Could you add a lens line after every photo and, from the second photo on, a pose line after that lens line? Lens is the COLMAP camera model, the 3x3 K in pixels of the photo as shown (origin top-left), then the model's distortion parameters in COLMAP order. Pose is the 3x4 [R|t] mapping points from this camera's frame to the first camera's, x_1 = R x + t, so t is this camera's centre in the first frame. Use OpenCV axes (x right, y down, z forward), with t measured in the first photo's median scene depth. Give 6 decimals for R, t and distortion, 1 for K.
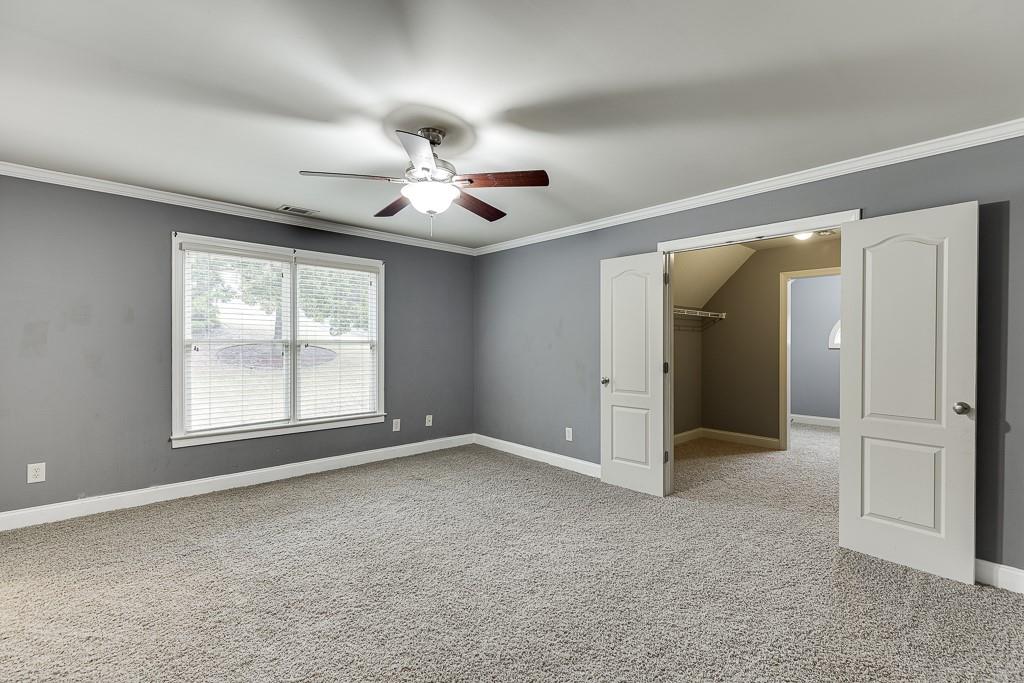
lens RADIAL K [[456.6, 0, 512.4], [0, 456.6, 343.1], [0, 0, 1]] dist [0.006437, 0.000129]
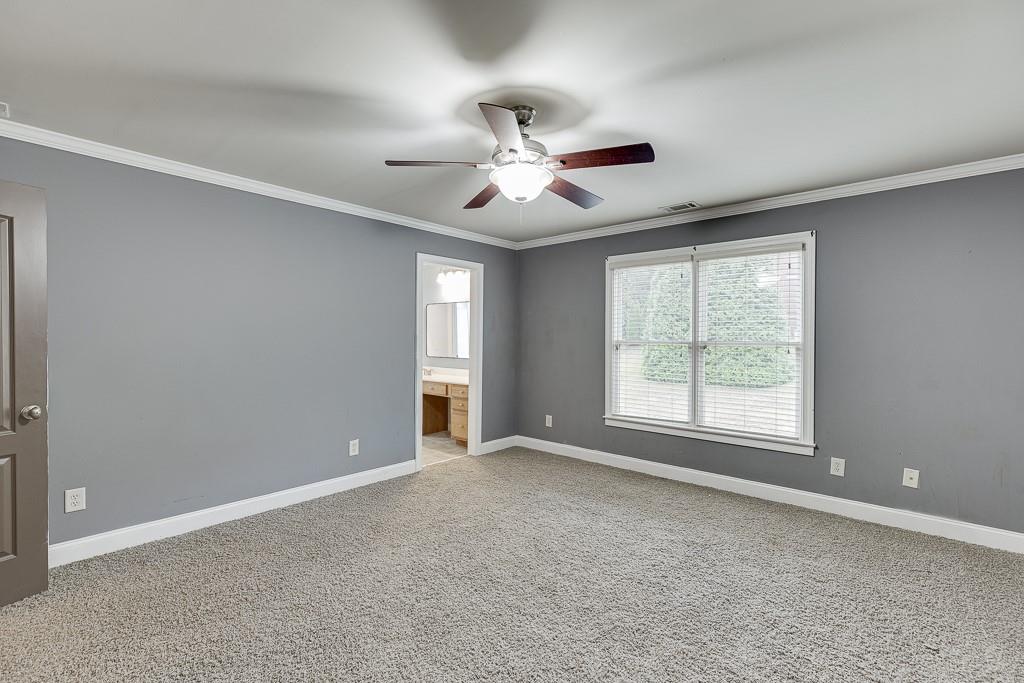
lens RADIAL K [[456.6, 0, 514.7], [0, 456.6, 342.6], [0, 0, 1]] dist [0.006437, 0.000129]
pose [[0.099433, 0.004436, -0.995034, 0.440264], [-0.004533, 0.999982, 0.004005, -0.006105], [0.995034, 0.004112, 0.099452, 0.532029]]
